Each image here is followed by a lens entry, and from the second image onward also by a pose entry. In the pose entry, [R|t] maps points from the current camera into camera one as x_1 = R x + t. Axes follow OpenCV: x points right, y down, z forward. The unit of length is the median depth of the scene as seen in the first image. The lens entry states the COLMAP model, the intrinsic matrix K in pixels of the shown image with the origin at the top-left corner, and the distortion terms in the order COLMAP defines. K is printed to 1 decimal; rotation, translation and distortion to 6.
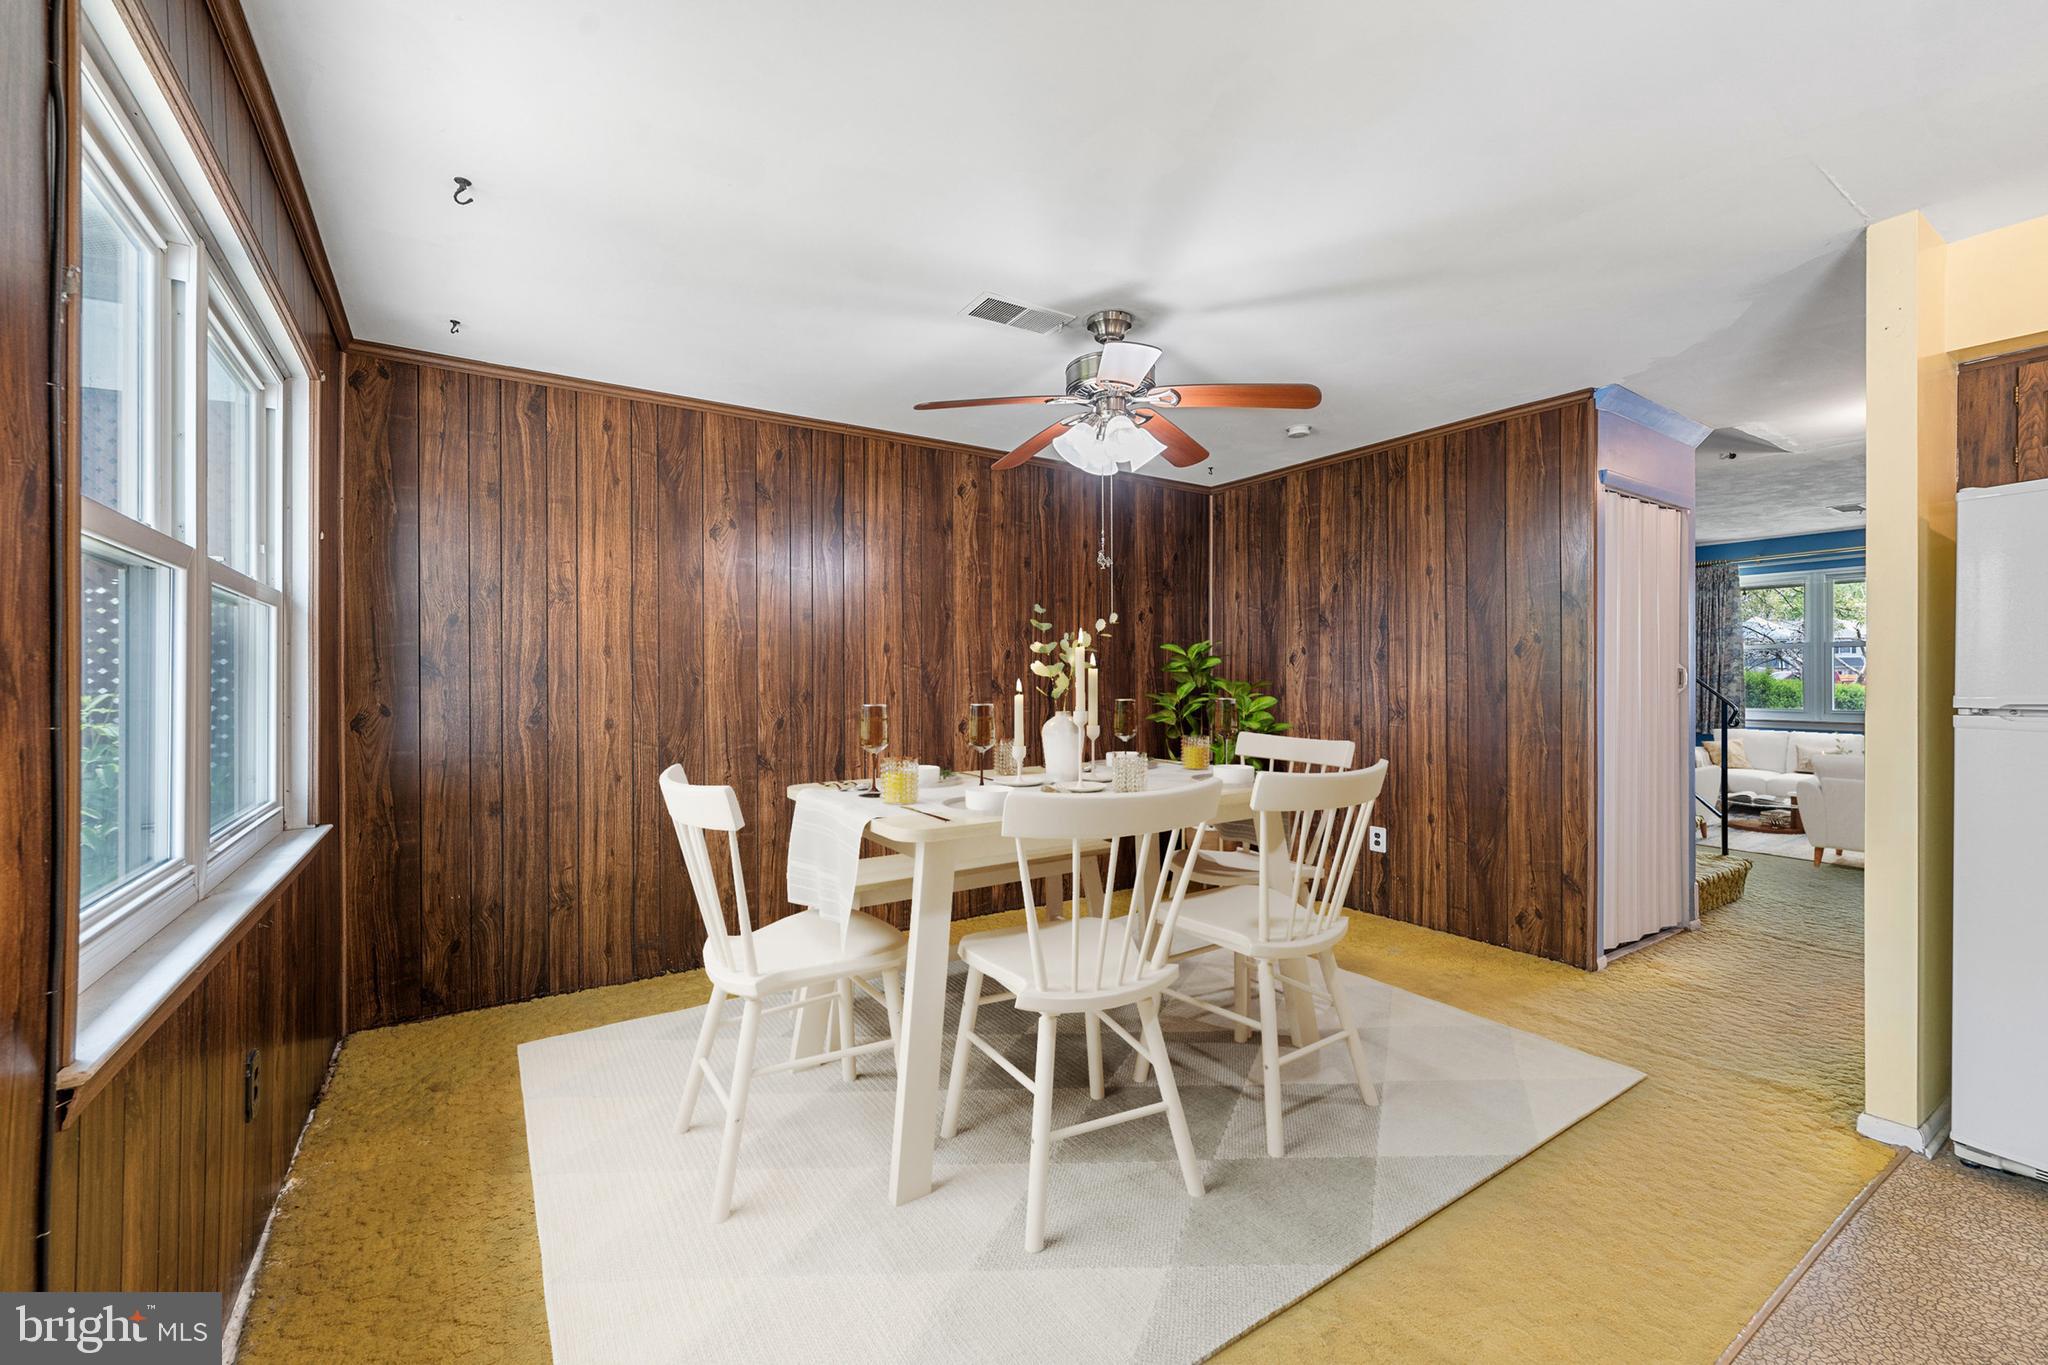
lens RADIAL K [[828.6, 0, 1024.0], [0, 828.6, 682.5], [0, 0, 1]] dist [0.000018, -0.000374]
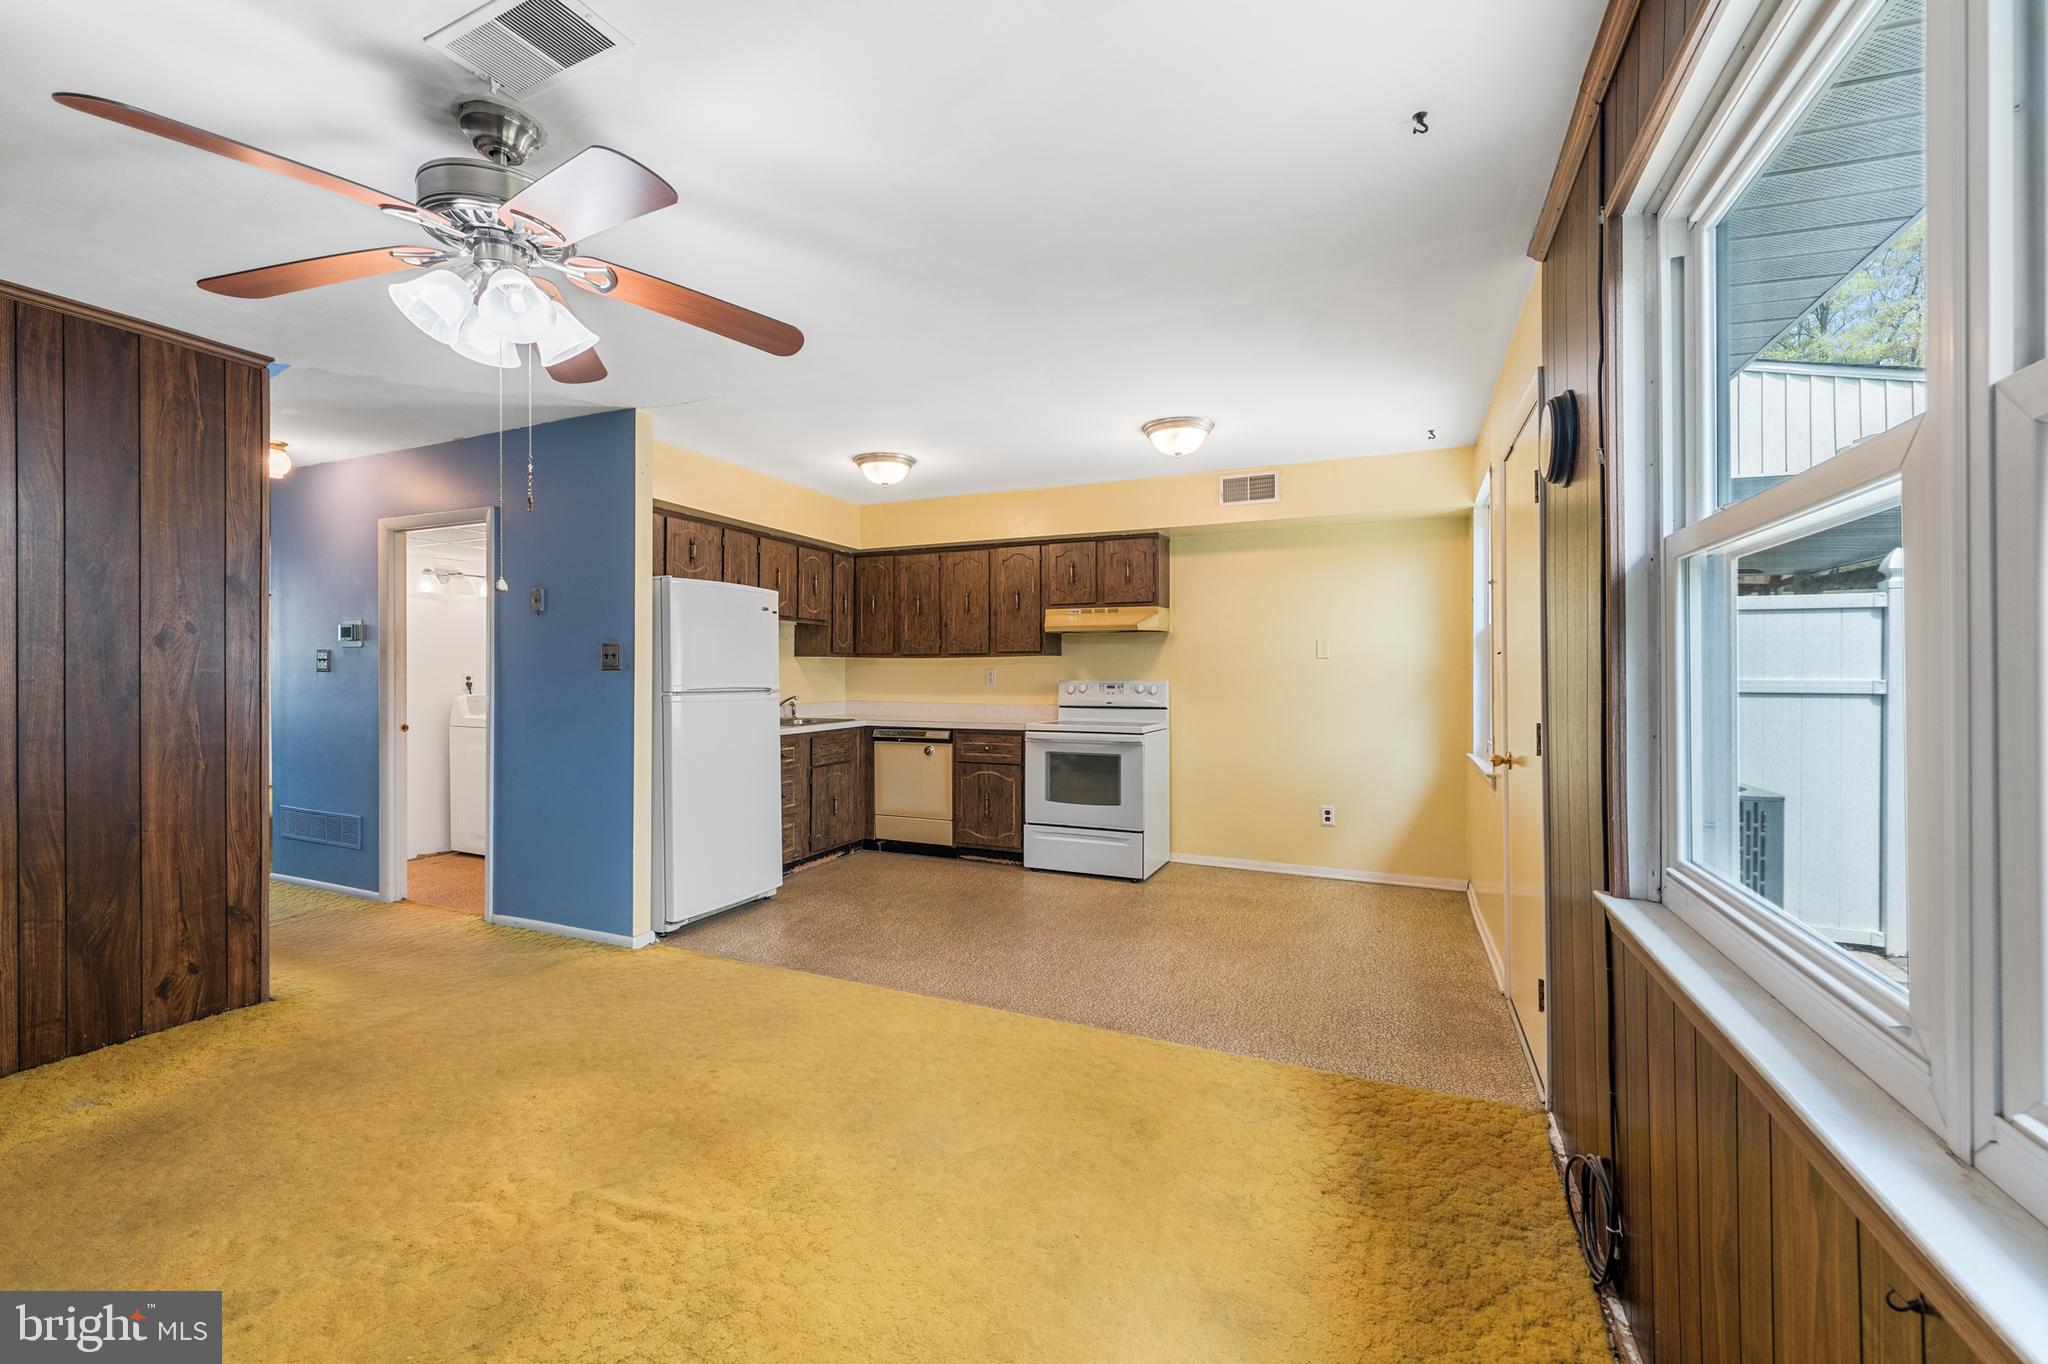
lens RADIAL K [[819.3, 0, 1018.3], [0, 819.3, 675.3], [0, 0, 1]] dist [-0.001088, -0.000142]
pose [[-0.533616, 0.001039, 0.845726, -0.495486], [0.006108, 0.999978, 0.002625, -0.004261], [-0.845705, 0.006566, -0.533611, 0.759155]]
